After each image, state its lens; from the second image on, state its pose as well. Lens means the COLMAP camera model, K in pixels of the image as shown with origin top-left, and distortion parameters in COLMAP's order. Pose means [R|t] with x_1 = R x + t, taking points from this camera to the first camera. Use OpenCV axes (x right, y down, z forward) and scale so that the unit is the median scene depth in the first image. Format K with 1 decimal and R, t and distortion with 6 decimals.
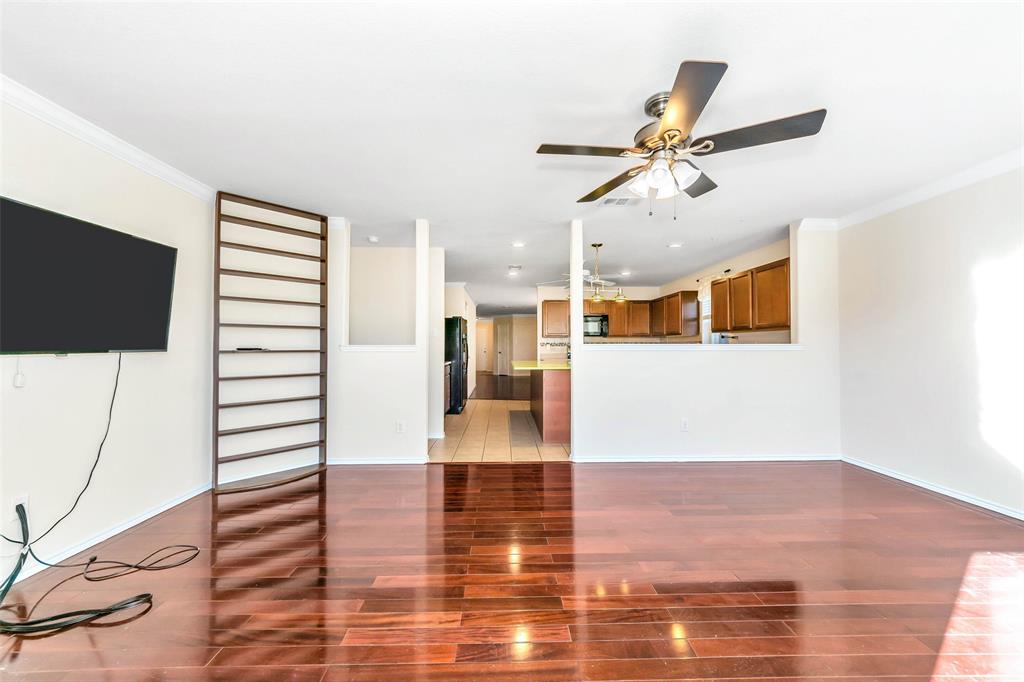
lens RADIAL K [[387.6, 0, 596.1], [0, 387.6, 339.3], [0, 0, 1]] dist [-0.017059, -0.000076]
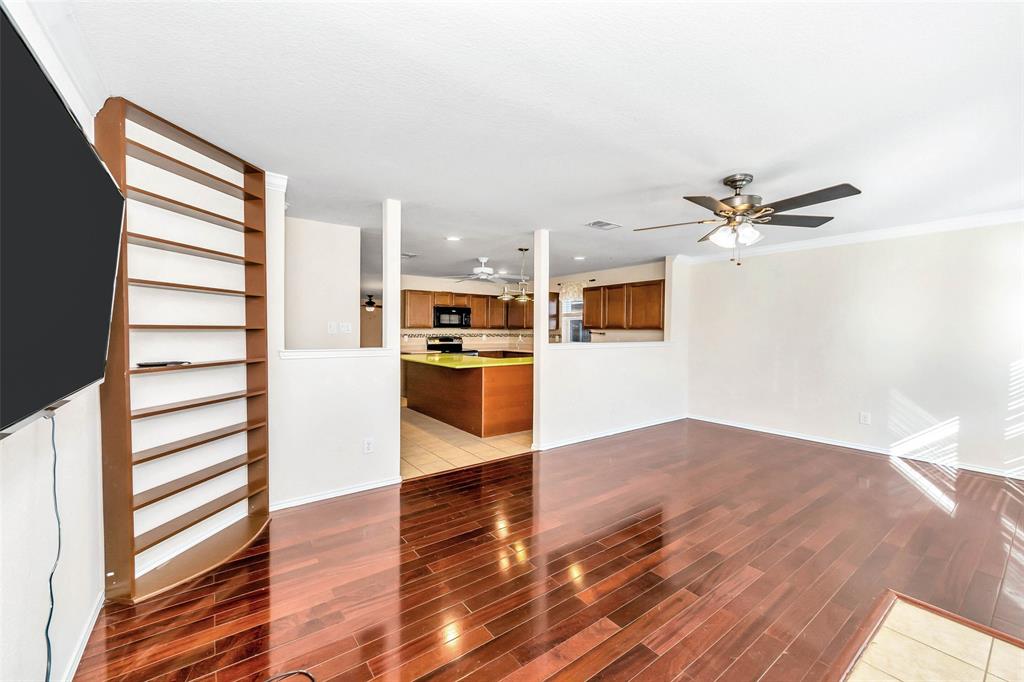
lens RADIAL K [[343.0, 0, 581.4], [0, 343.0, 337.5], [0, 0, 1]] dist [-0.000163, -0.000010]
pose [[0.830778, -0.001056, 0.556603, -0.461585], [-0.020671, 0.999250, 0.032749, -0.037905], [-0.556220, -0.038713, 0.830133, 0.119327]]
